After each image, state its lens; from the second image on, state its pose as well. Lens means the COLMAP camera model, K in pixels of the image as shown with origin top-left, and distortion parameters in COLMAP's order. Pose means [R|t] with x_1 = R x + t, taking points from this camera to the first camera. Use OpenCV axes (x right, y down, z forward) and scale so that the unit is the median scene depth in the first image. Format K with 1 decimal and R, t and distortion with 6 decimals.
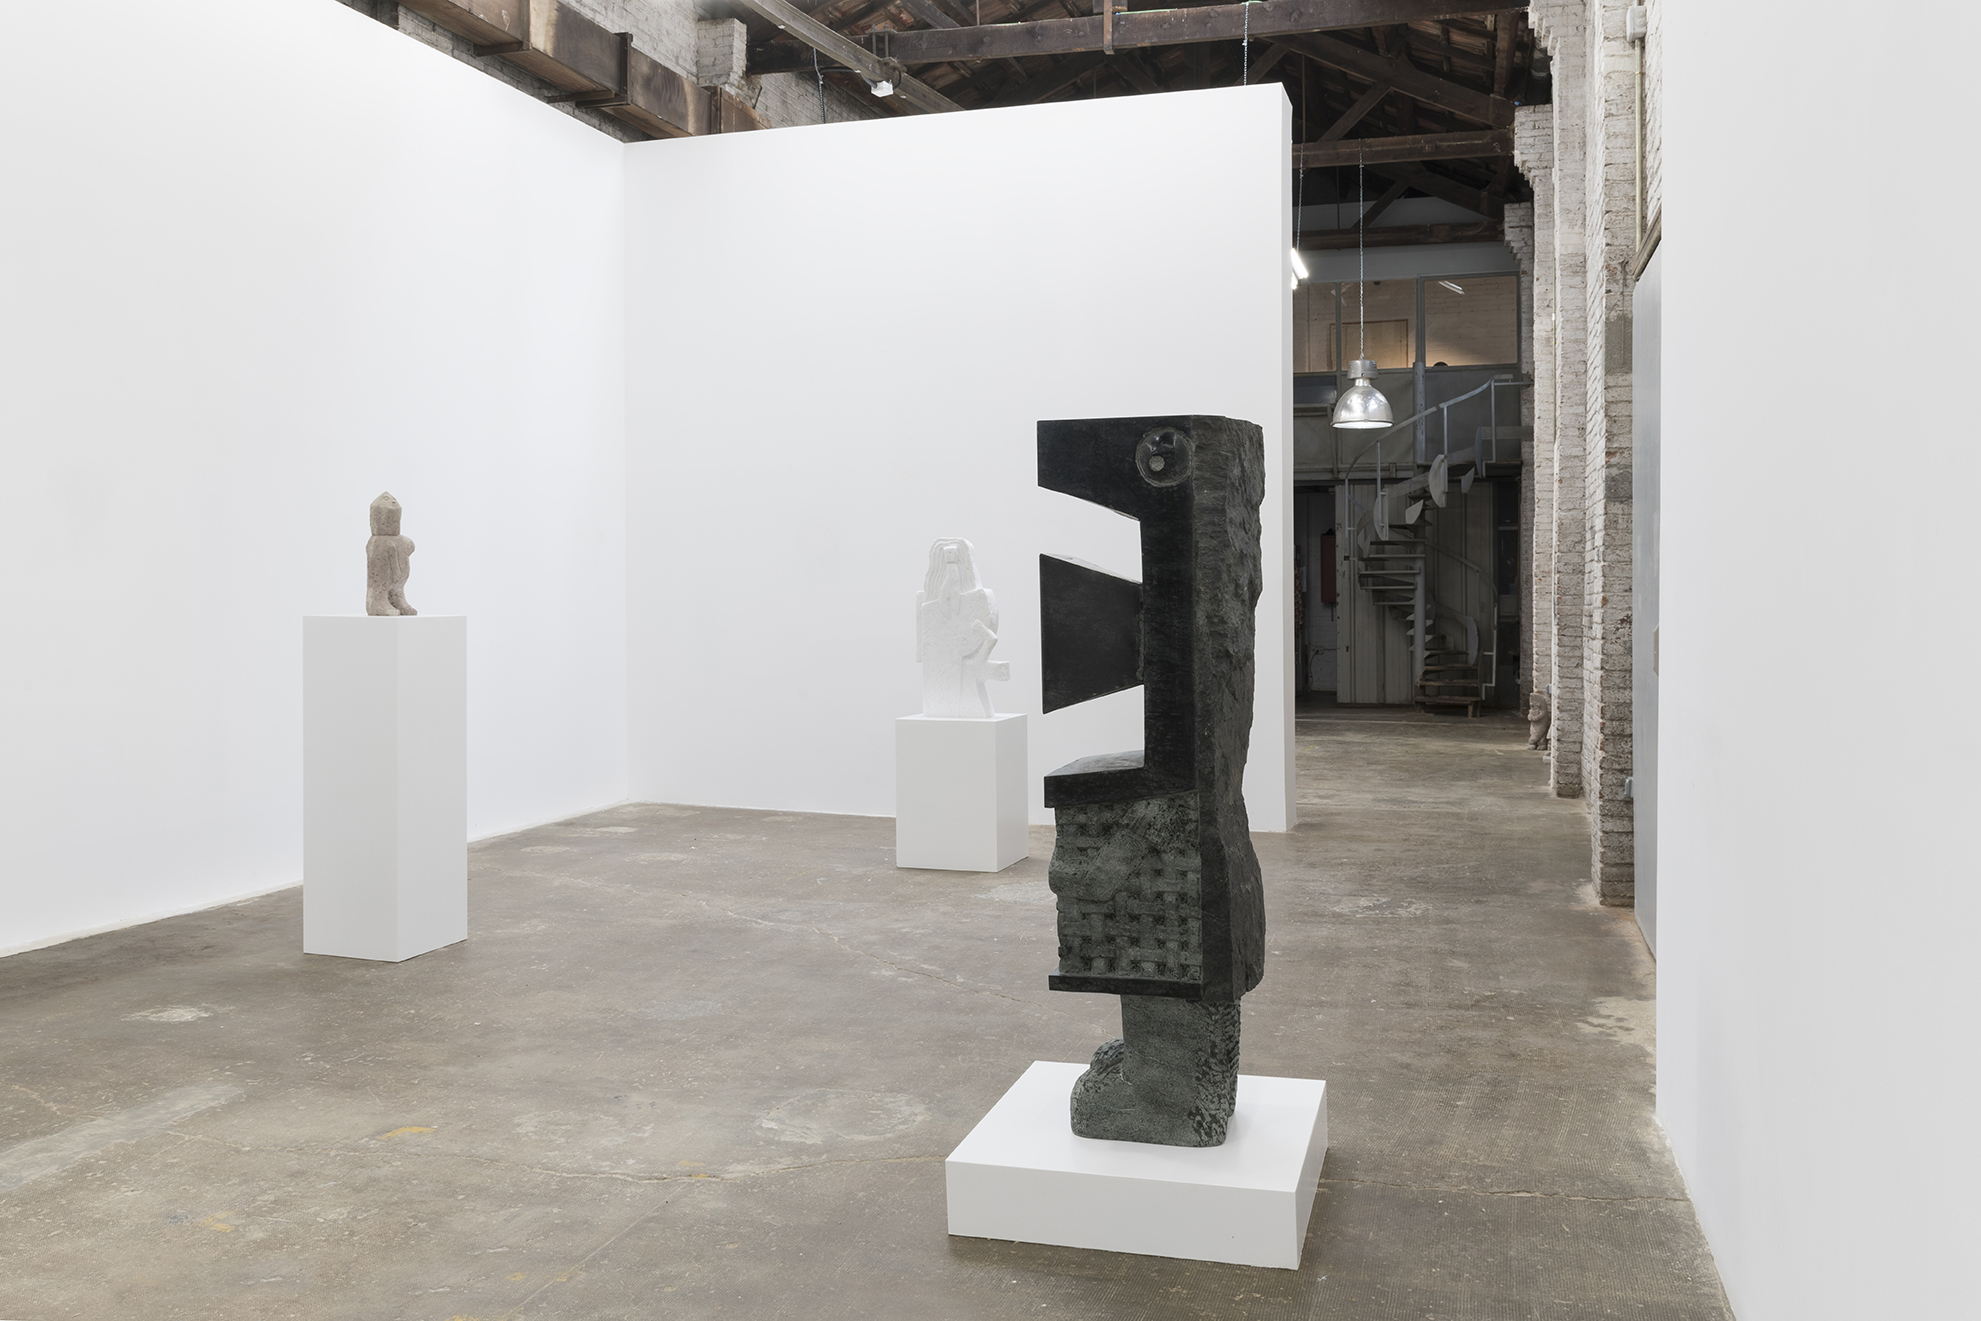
lens RADIAL K [[1659.5, 0, 996.4], [0, 1659.5, 607.6], [0, 0, 1]] dist [-0.012109, -0.086798]
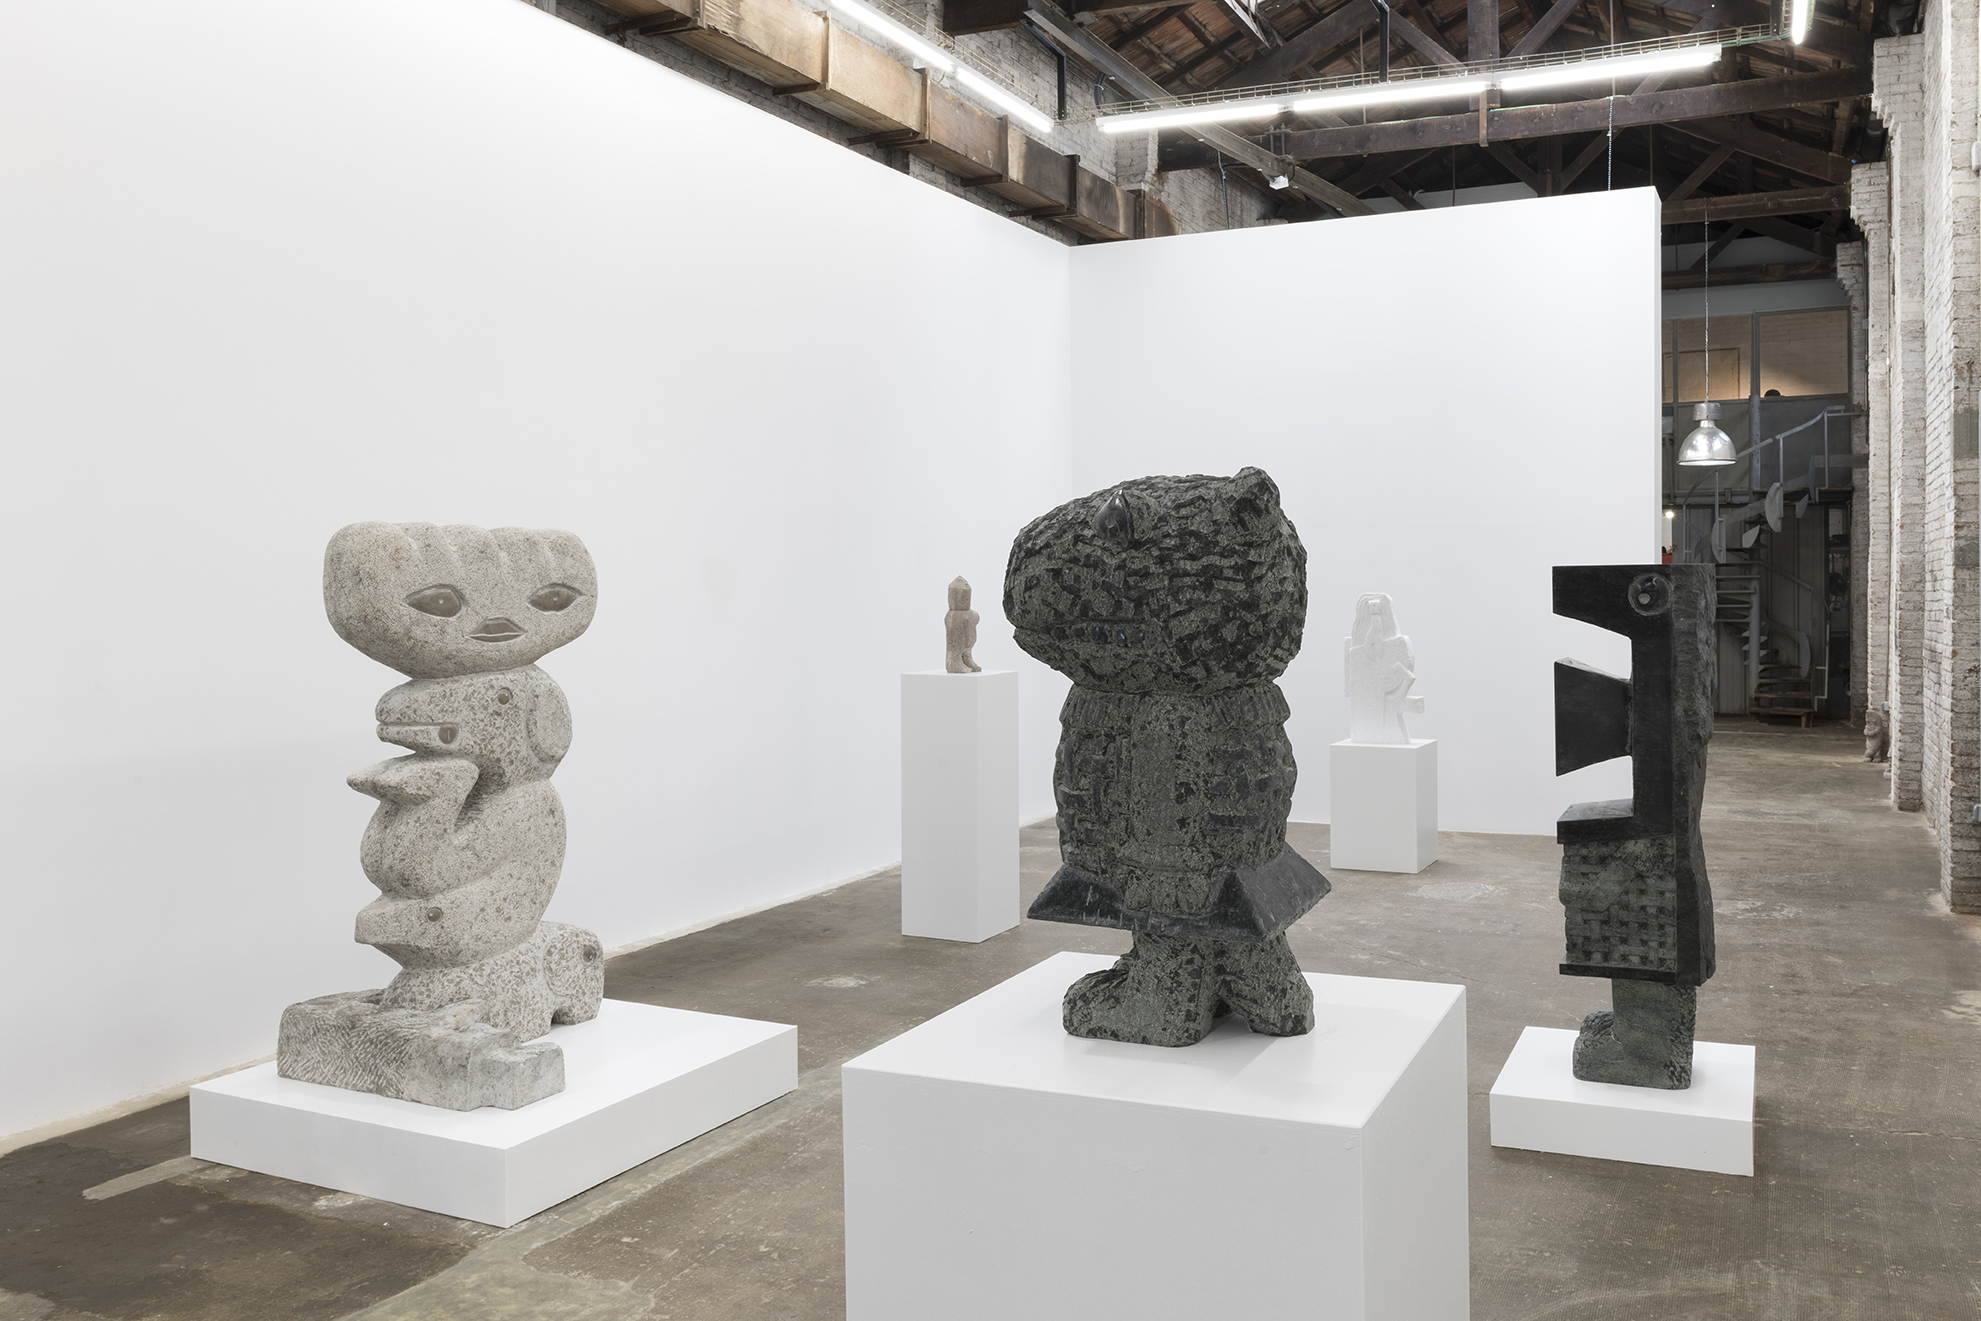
lens RADIAL K [[1640.6, 0, 1094.9], [0, 1640.6, 633.2], [0, 0, 1]] dist [-0.004739, -0.010436]
pose [[0.994013, -0.002202, -0.109240, -0.124434], [0.005003, 0.999666, 0.025370, -0.056237], [0.109147, -0.025764, 0.993692, -0.244766]]
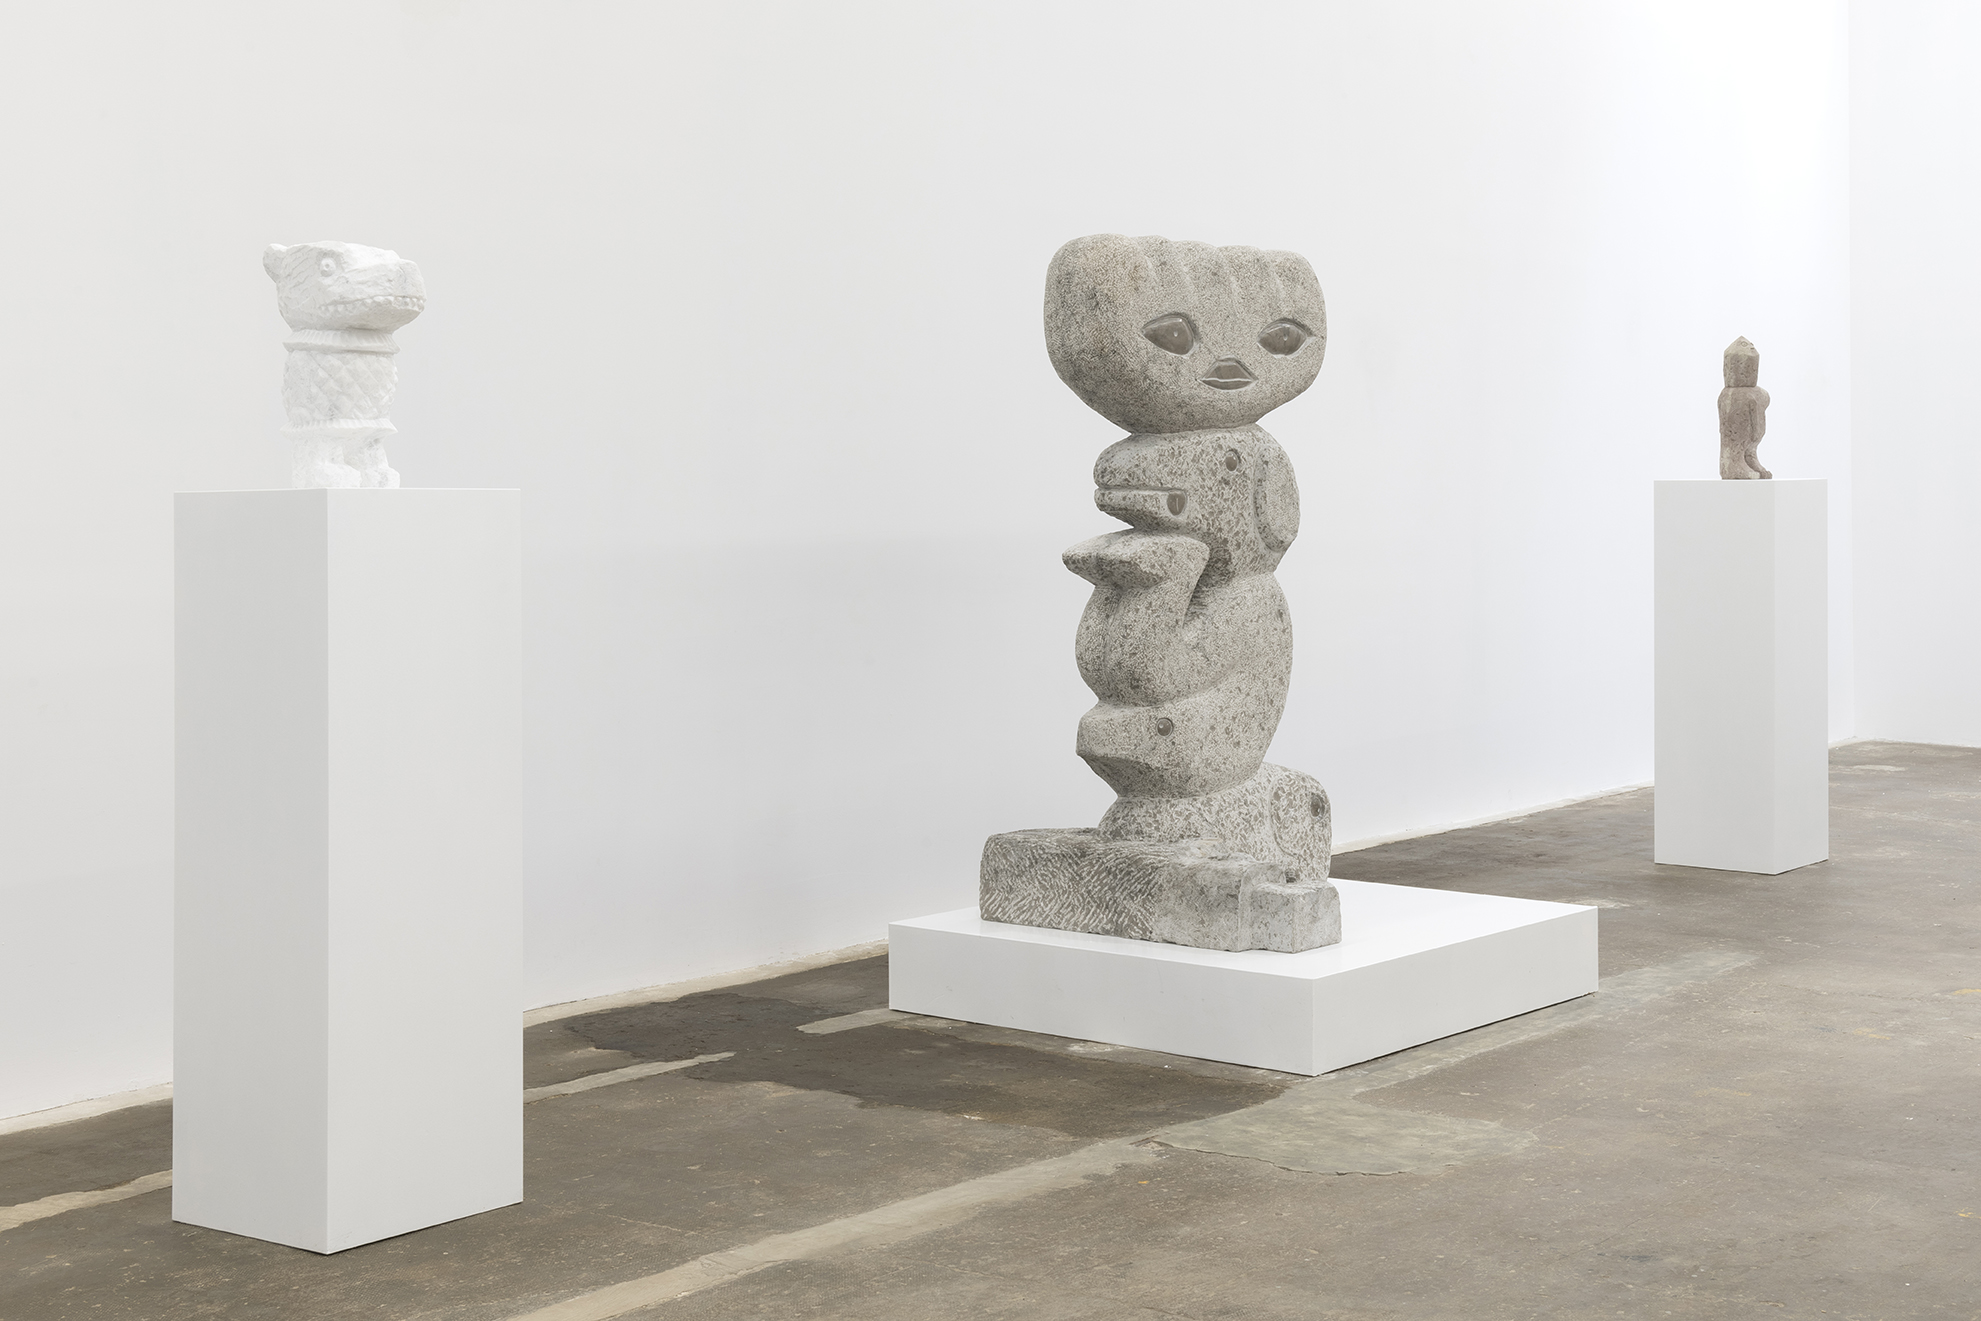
lens RADIAL K [[3103.4, 0, 989.4], [0, 3103.4, 576.3], [0, 0, 1]] dist [0.111894, -0.002044]
pose [[0.945057, -0.002219, -0.326899, -0.202680], [0.009937, 0.999710, 0.021941, 0.015348], [0.326755, -0.023984, 0.944805, -0.663772]]
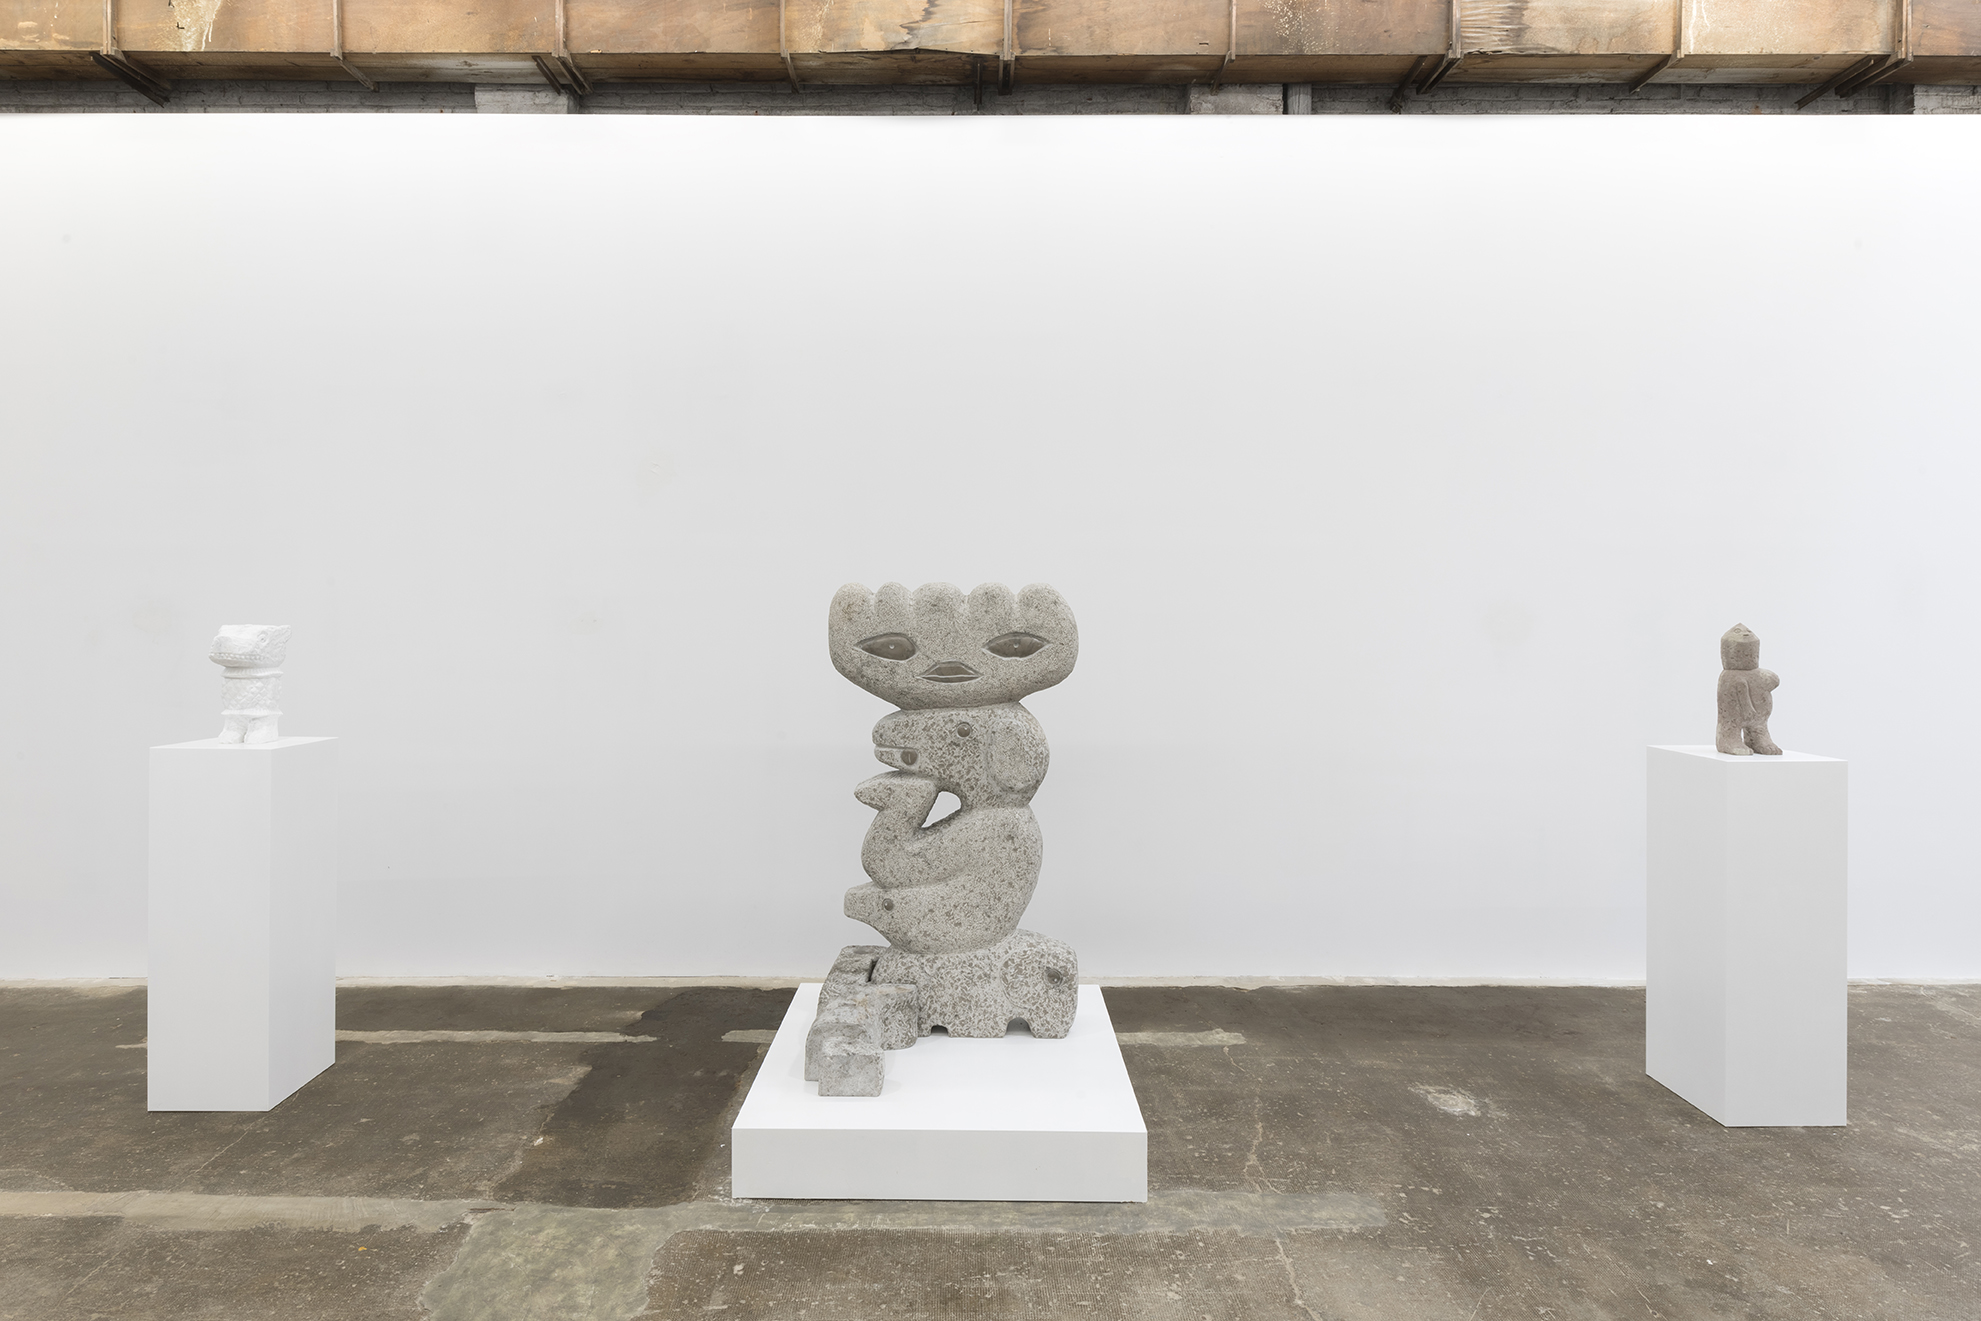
lens RADIAL K [[1044.3, 0, 985.8], [0, 1044.3, 627.5], [0, 0, 1]] dist [0.025856, -0.020792]
pose [[0.296351, 0.003100, -0.955074, 0.080266], [-0.002930, 0.999993, 0.002337, -0.066360], [0.955075, 0.002106, 0.296358, 0.396363]]
